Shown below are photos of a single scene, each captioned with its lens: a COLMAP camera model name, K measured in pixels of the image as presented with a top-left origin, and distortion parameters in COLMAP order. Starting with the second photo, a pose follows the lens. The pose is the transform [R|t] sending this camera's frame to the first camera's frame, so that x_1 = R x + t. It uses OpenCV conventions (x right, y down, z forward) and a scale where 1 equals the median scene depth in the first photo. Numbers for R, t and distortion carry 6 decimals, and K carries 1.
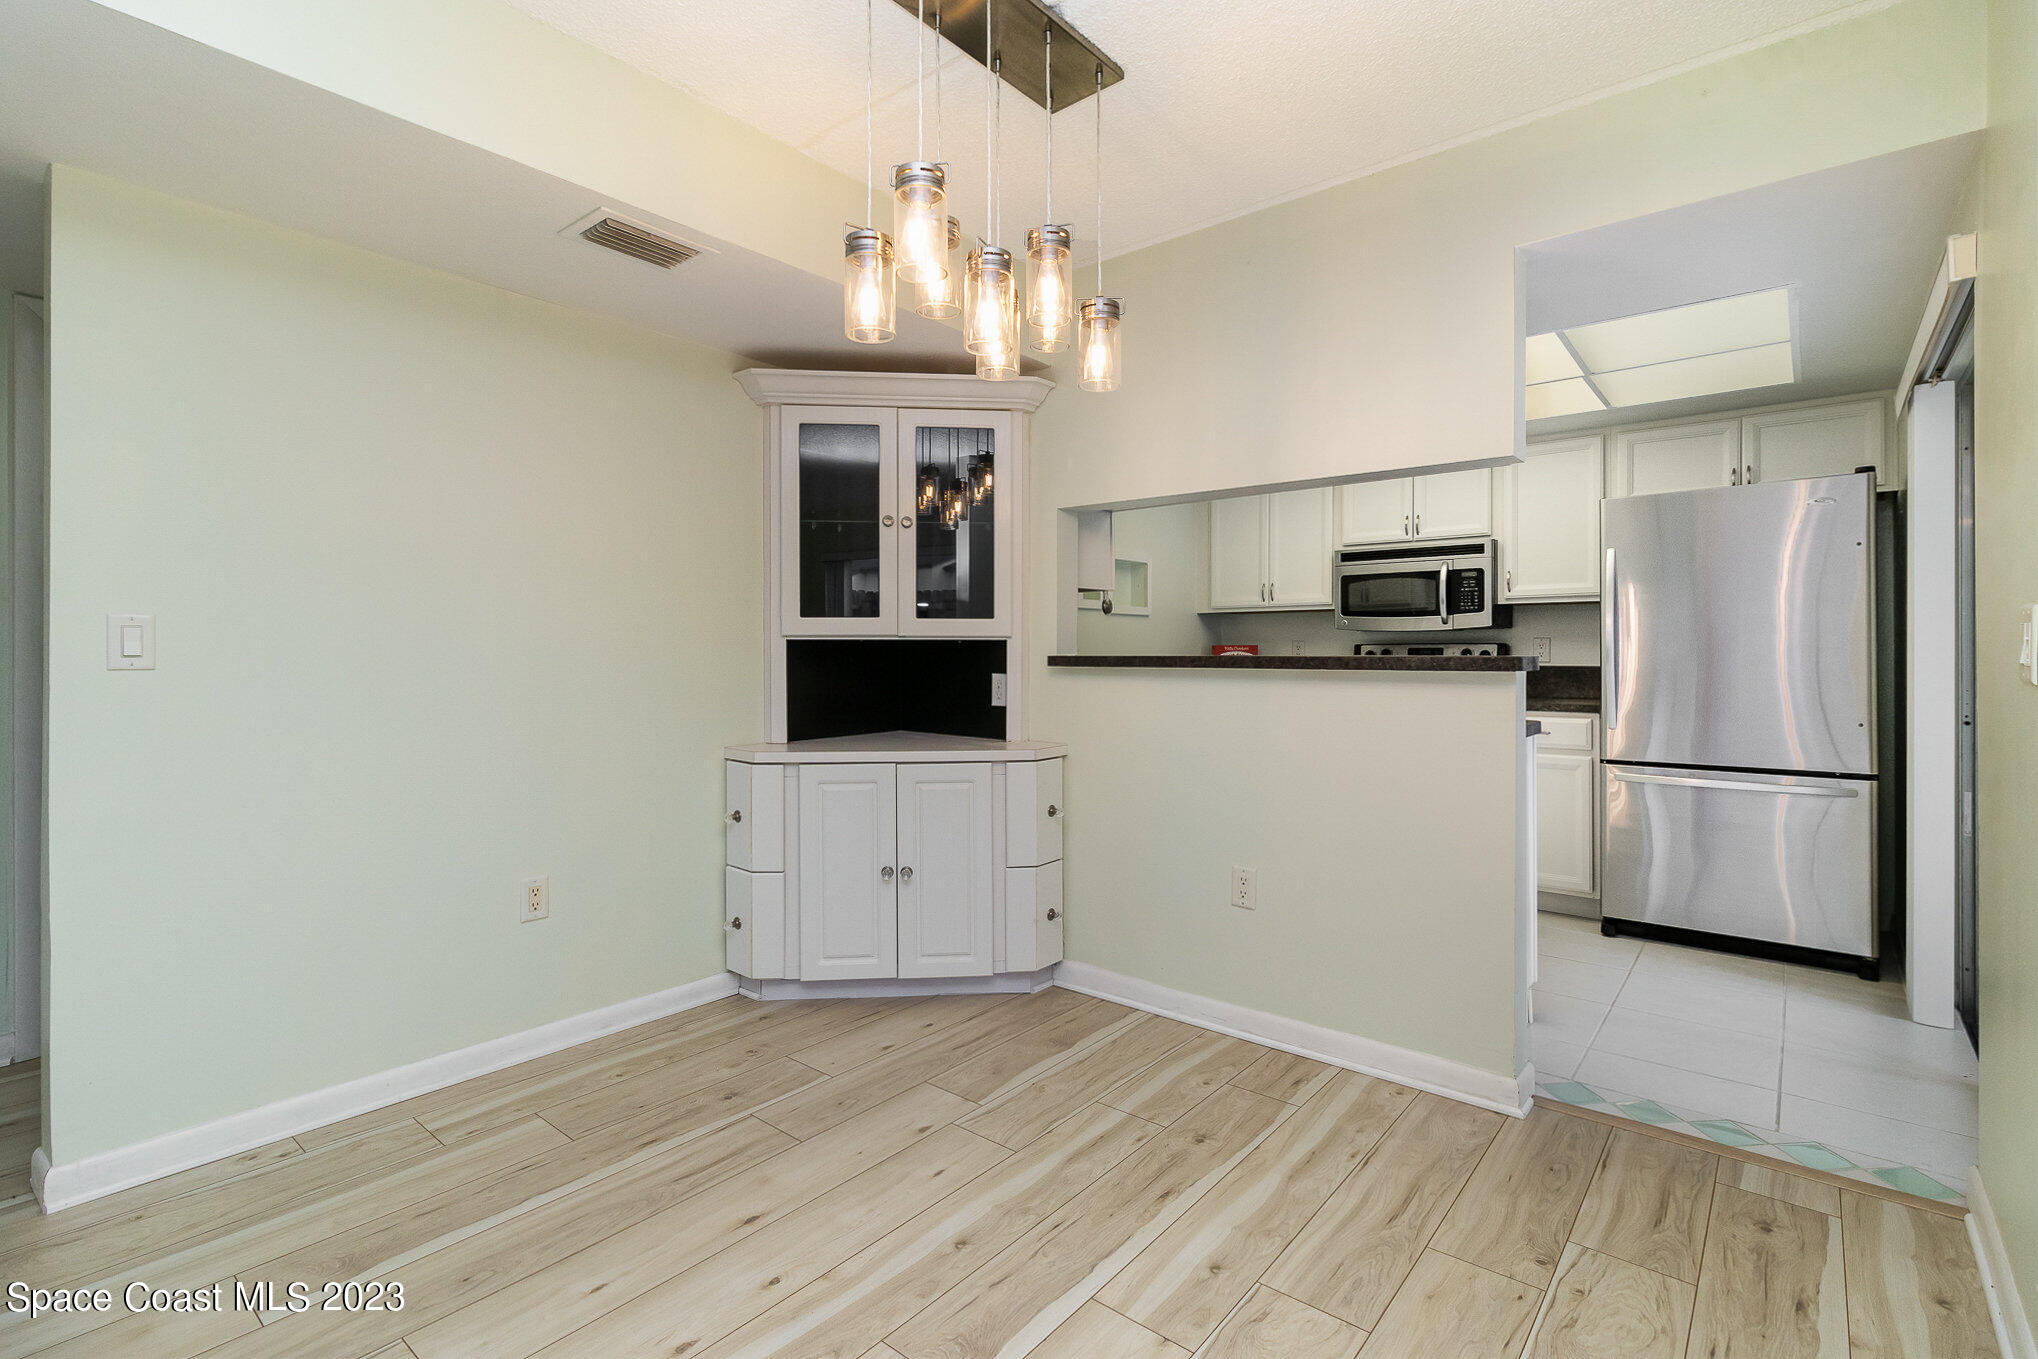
lens RADIAL K [[938.7, 0, 1014.6], [0, 938.7, 653.7], [0, 0, 1]] dist [0.002496, -0.005839]
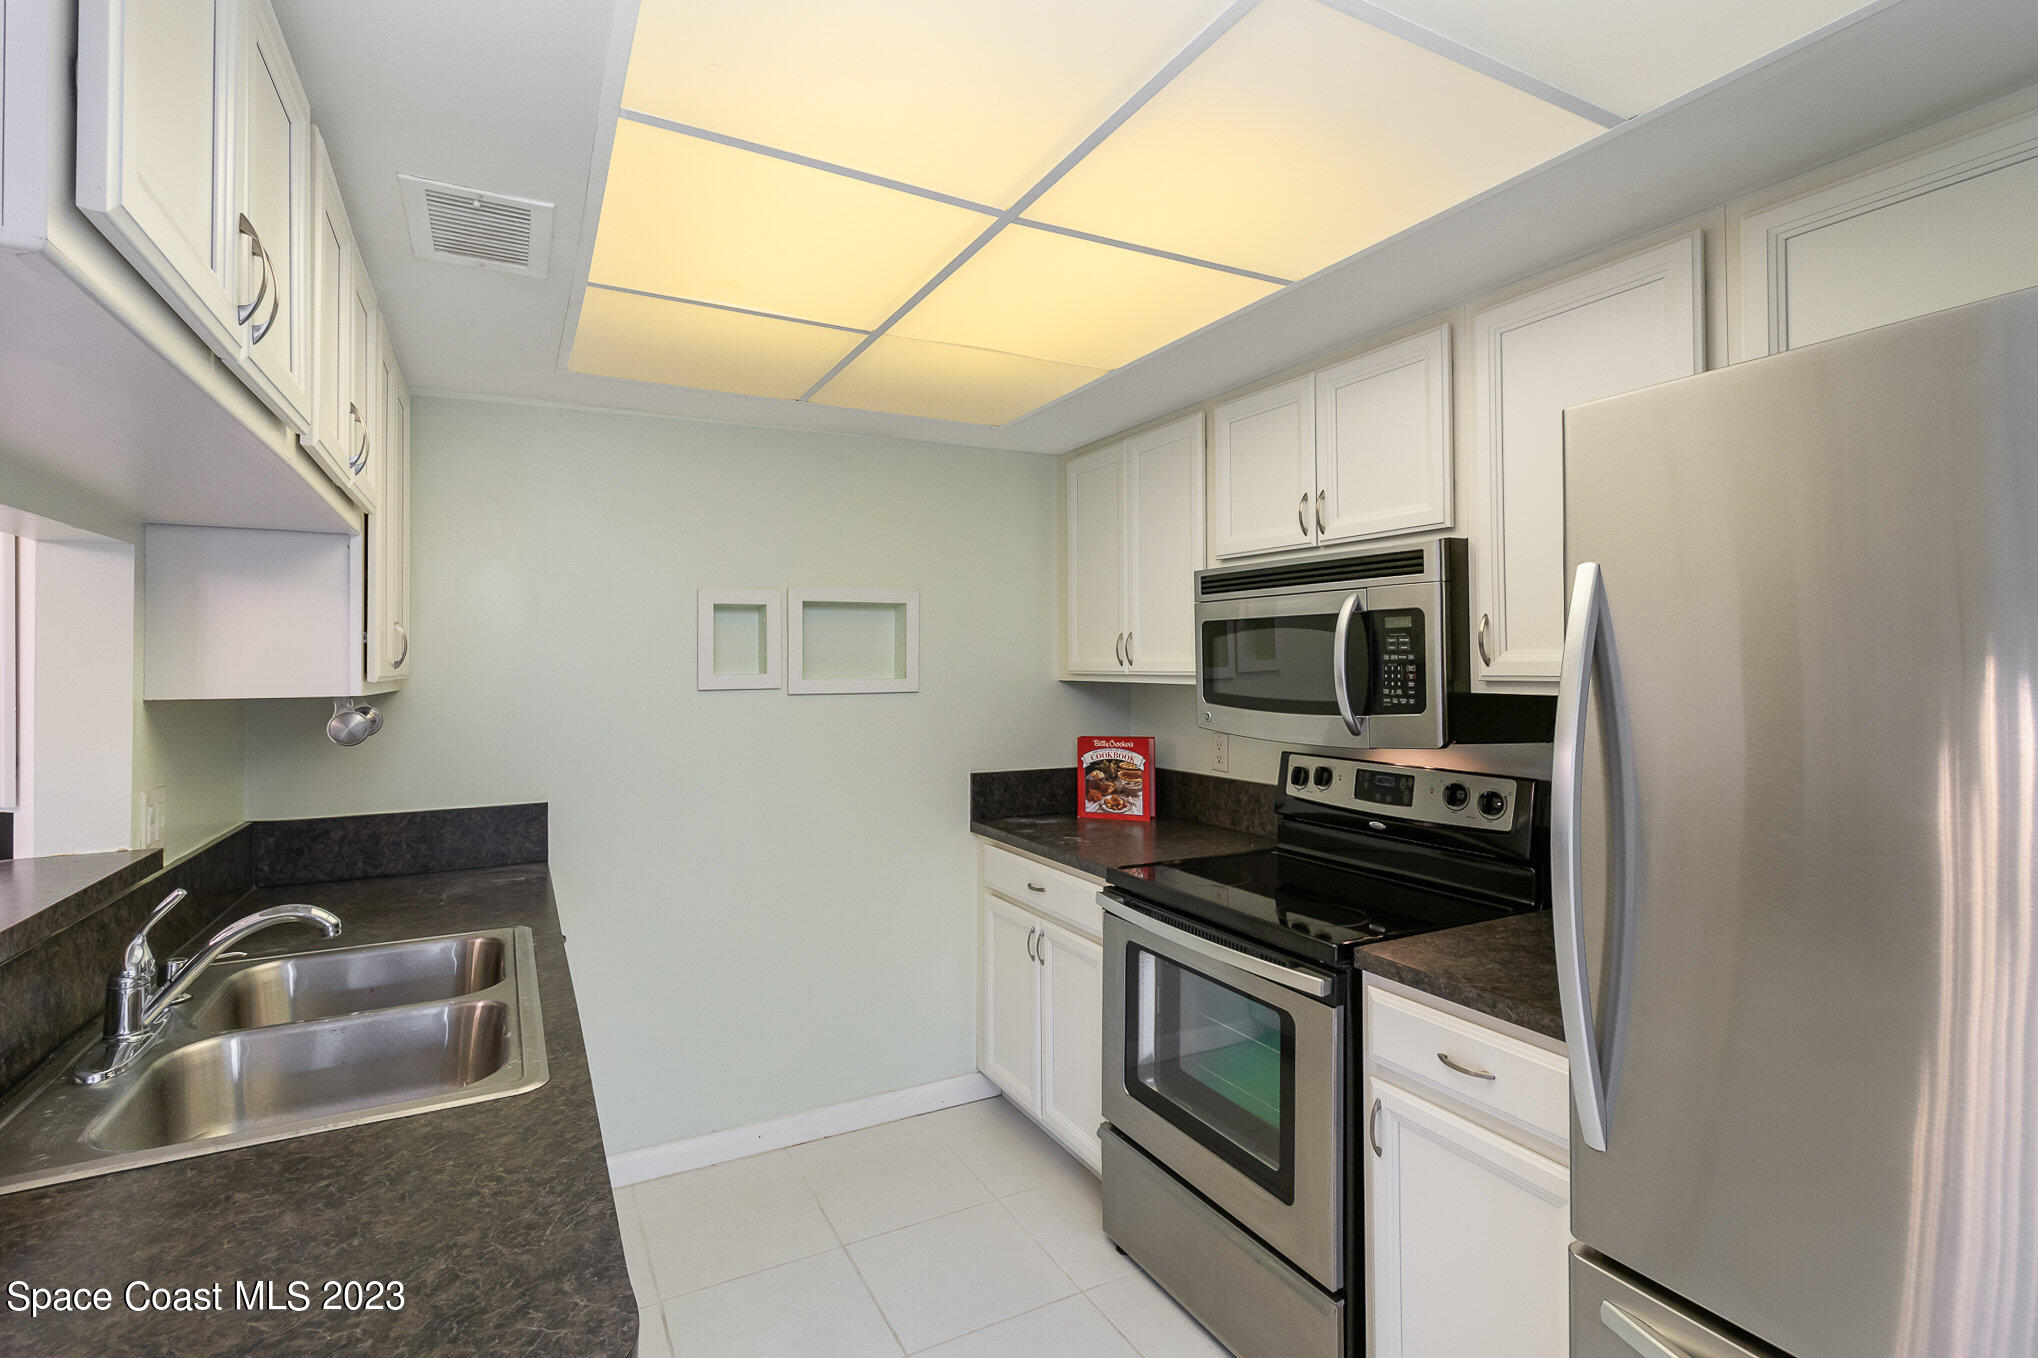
lens RADIAL K [[963.8, 0, 1025.5], [0, 963.8, 651.0], [0, 0, 1]] dist [-0.002375, -0.000311]
pose [[0.932884, -0.010520, -0.360023, 0.670015], [0.006668, 0.999906, -0.011939, -0.093517], [0.360115, 0.008737, 0.932867, 0.737117]]
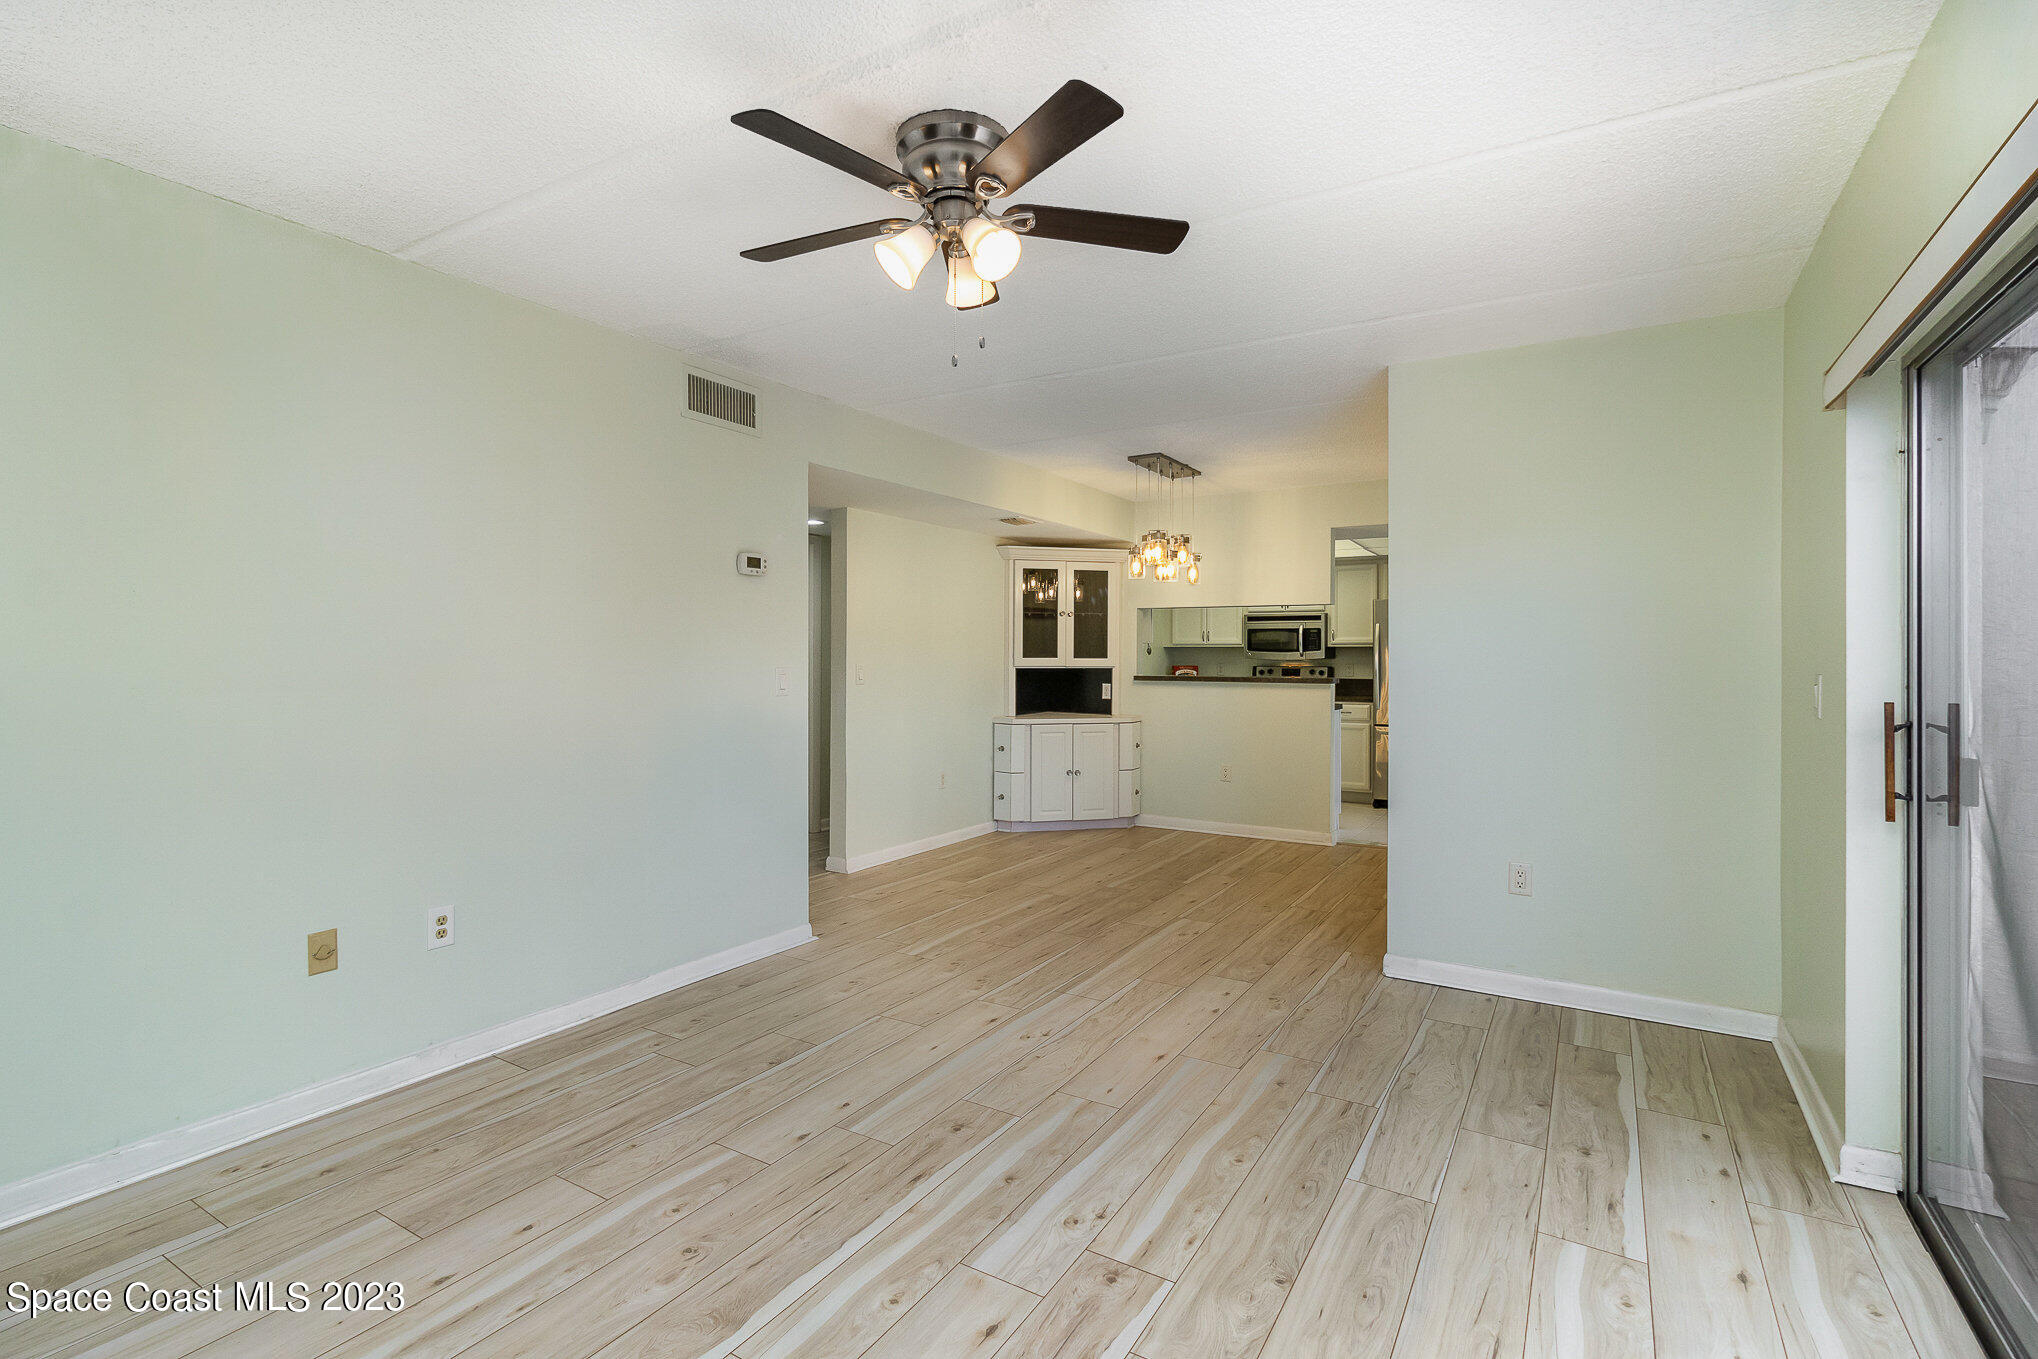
lens RADIAL K [[963.8, 0, 1025.5], [0, 963.8, 651.5], [0, 0, 1]] dist [-0.002375, -0.000311]
pose [[0.987559, 0.003826, 0.157200, -0.556730], [-0.002592, 0.999964, -0.008052, -0.034497], [-0.157225, 0.007544, 0.987534, -1.166152]]
